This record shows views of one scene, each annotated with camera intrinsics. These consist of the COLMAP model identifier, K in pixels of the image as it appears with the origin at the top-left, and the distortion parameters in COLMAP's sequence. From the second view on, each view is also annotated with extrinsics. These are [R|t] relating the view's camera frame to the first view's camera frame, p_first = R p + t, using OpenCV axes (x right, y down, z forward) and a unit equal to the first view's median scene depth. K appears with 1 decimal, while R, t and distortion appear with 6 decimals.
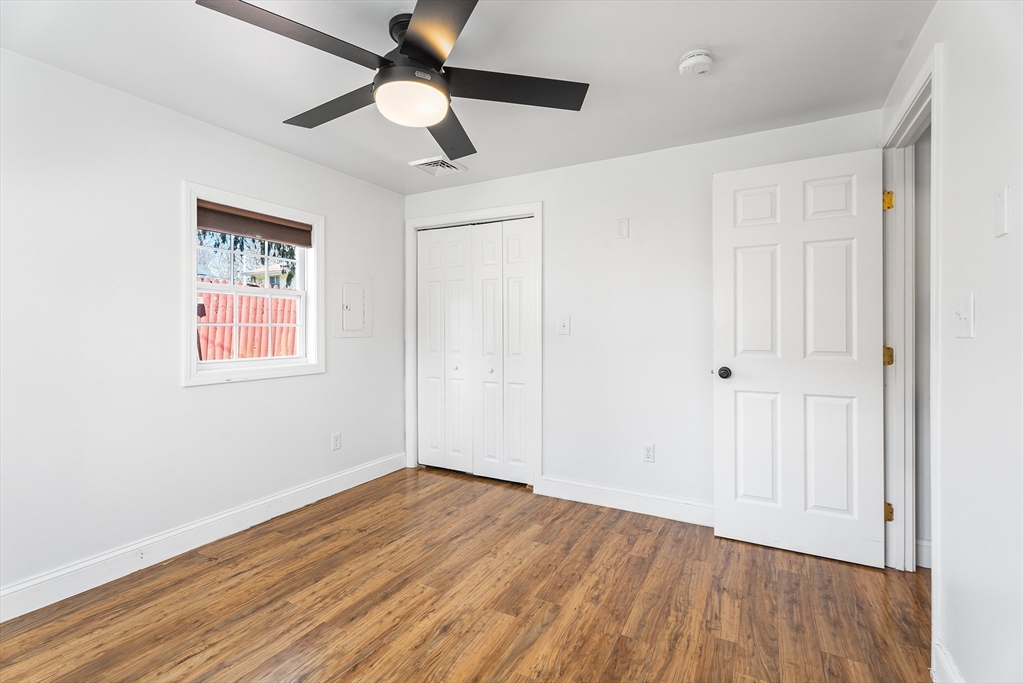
lens RADIAL K [[458.2, 0, 513.6], [0, 458.2, 324.9], [0, 0, 1]] dist [0.001898, -0.000030]
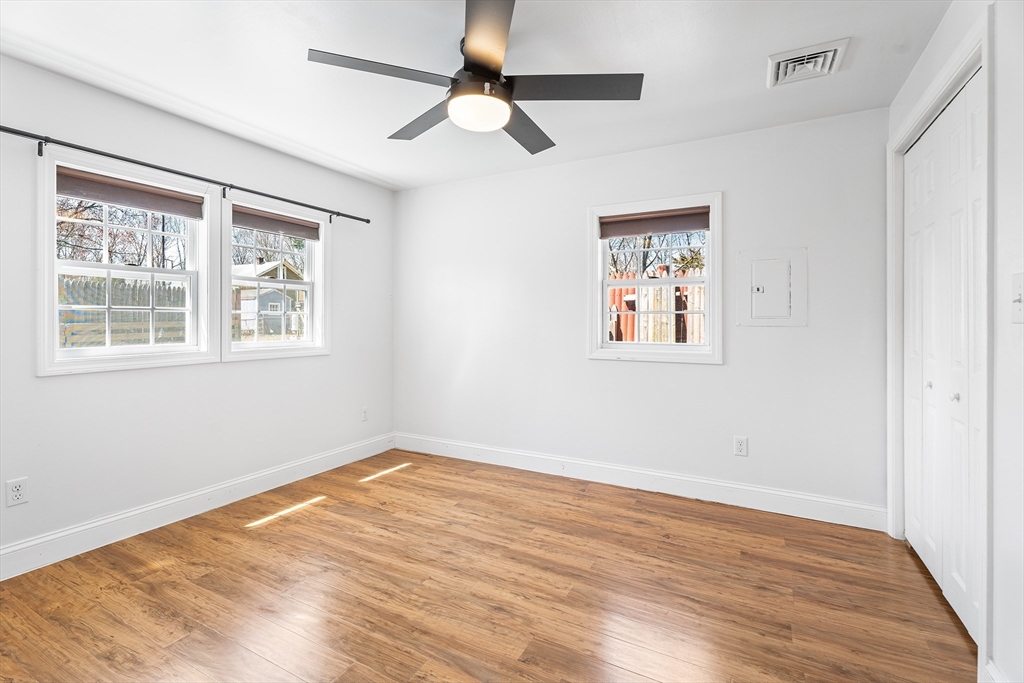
lens RADIAL K [[458.2, 0, 509.6], [0, 458.2, 321.9], [0, 0, 1]] dist [0.001898, -0.000030]
pose [[0.007714, 0.001658, -0.999969, 0.651046], [0.005730, 0.999982, 0.001702, 0.021986], [0.999954, -0.005742, 0.007704, 0.771594]]
